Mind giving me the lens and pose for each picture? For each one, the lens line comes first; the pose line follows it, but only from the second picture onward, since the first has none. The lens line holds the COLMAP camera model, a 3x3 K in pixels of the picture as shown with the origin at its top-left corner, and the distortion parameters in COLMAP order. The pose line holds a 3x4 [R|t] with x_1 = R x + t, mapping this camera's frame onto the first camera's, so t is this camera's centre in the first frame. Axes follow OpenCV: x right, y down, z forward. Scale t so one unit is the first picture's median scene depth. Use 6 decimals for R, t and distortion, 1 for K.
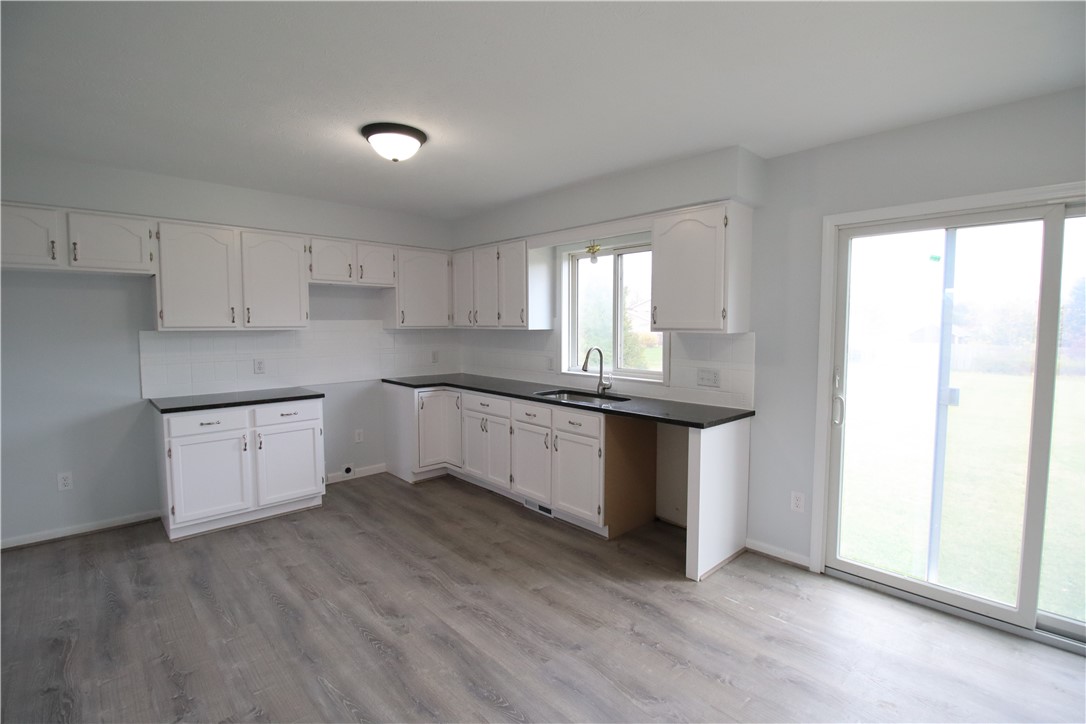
lens RADIAL K [[503.6, 0, 540.4], [0, 503.6, 359.5], [0, 0, 1]] dist [-0.013219, -0.004589]
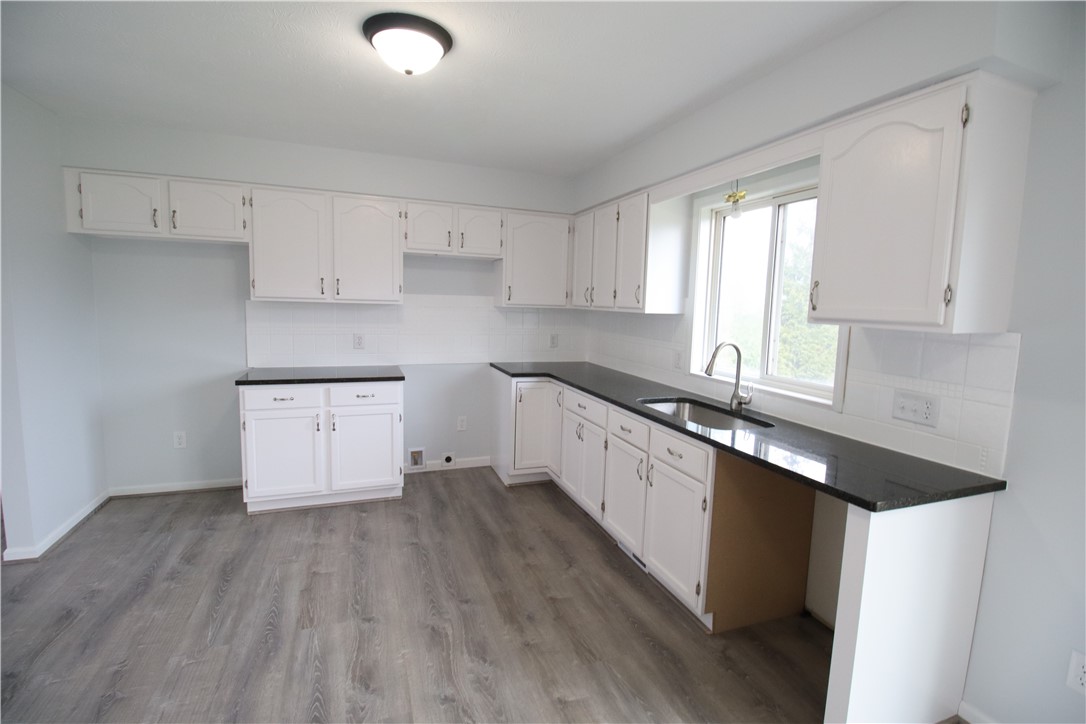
lens RADIAL K [[503.6, 0, 540.6], [0, 503.6, 357.7], [0, 0, 1]] dist [-0.013219, -0.004589]
pose [[0.923857, 0.069547, -0.376366, 0.147071], [-0.056866, 0.997380, 0.044714, -0.021679], [0.378490, -0.019907, 0.925391, 0.304699]]
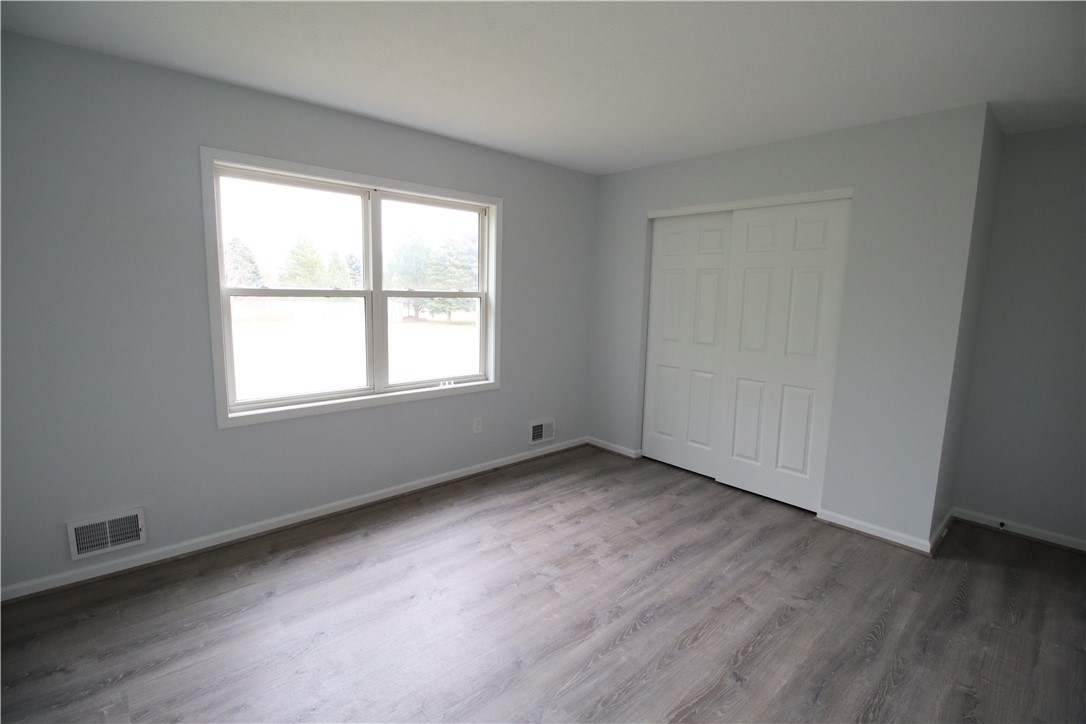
lens RADIAL K [[503.6, 0, 535.2], [0, 503.6, 365.1], [0, 0, 1]] dist [-0.013219, -0.004589]
pose [[0.010540, -0.135982, 0.990655, -0.992129], [0.044547, 0.989791, 0.135390, -0.051738], [-0.998952, 0.042703, 0.016490, 0.870801]]
